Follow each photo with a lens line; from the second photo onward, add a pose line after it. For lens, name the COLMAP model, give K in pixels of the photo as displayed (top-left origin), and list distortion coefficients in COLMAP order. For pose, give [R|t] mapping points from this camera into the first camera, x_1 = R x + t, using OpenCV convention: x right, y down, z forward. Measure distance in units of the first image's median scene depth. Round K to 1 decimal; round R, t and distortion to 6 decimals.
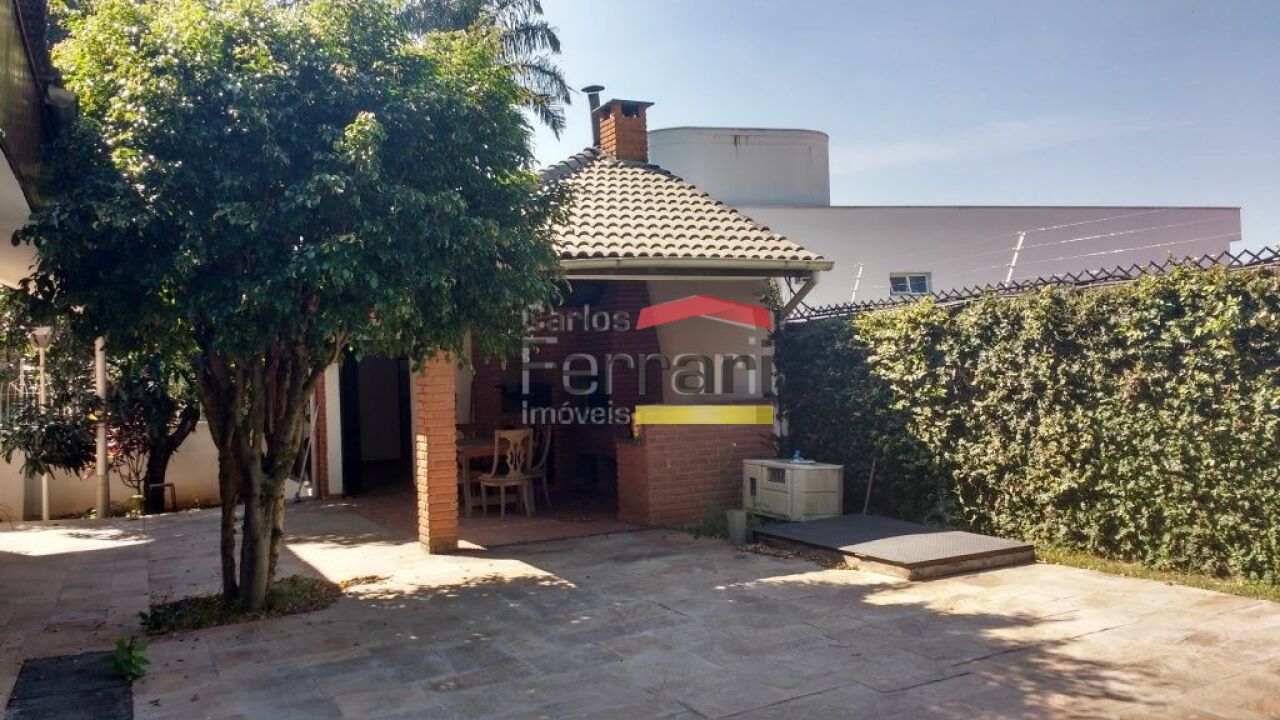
lens RADIAL K [[1008.9, 0, 640.0], [0, 1008.9, 360.0], [0, 0, 1]] dist [0.070150, -0.069034]
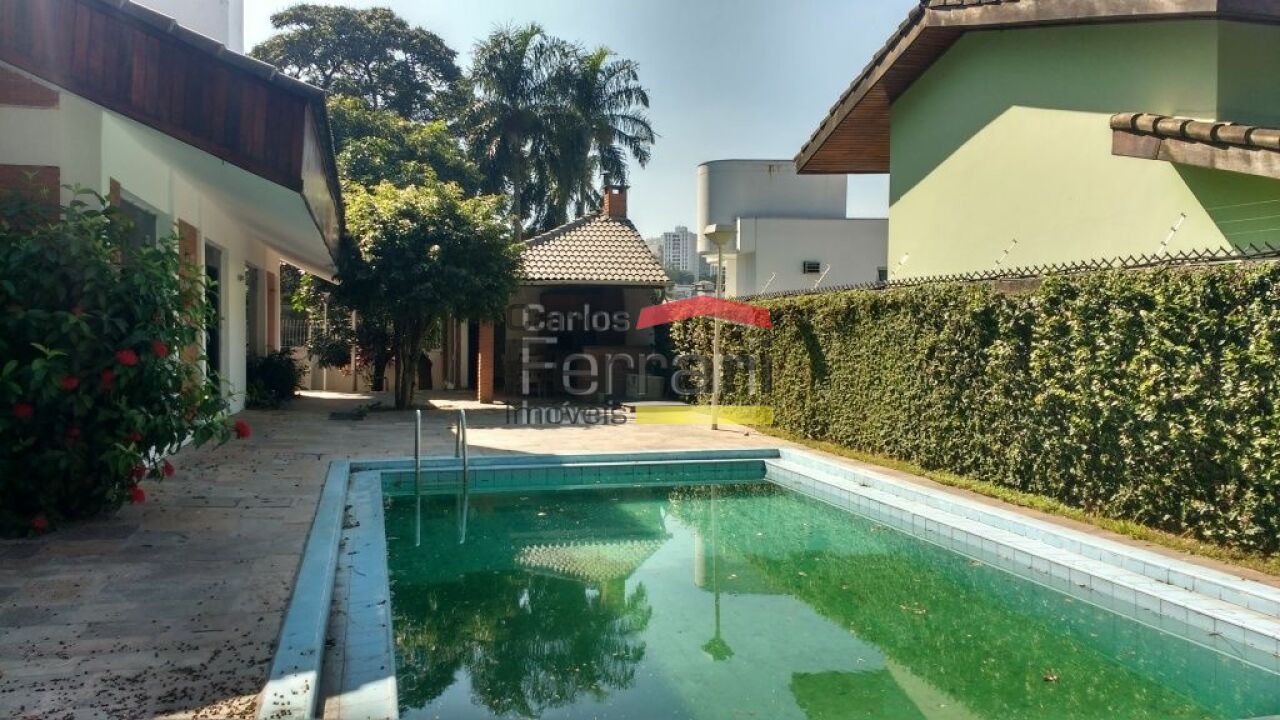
lens RADIAL K [[1008.9, 0, 640.0], [0, 1008.9, 360.0], [0, 0, 1]] dist [0.070150, -0.069034]
pose [[0.977937, 0.051759, -0.202386, 0.392919], [-0.042467, 0.997846, 0.049993, -0.027210], [0.204537, -0.040295, 0.978029, -0.766718]]
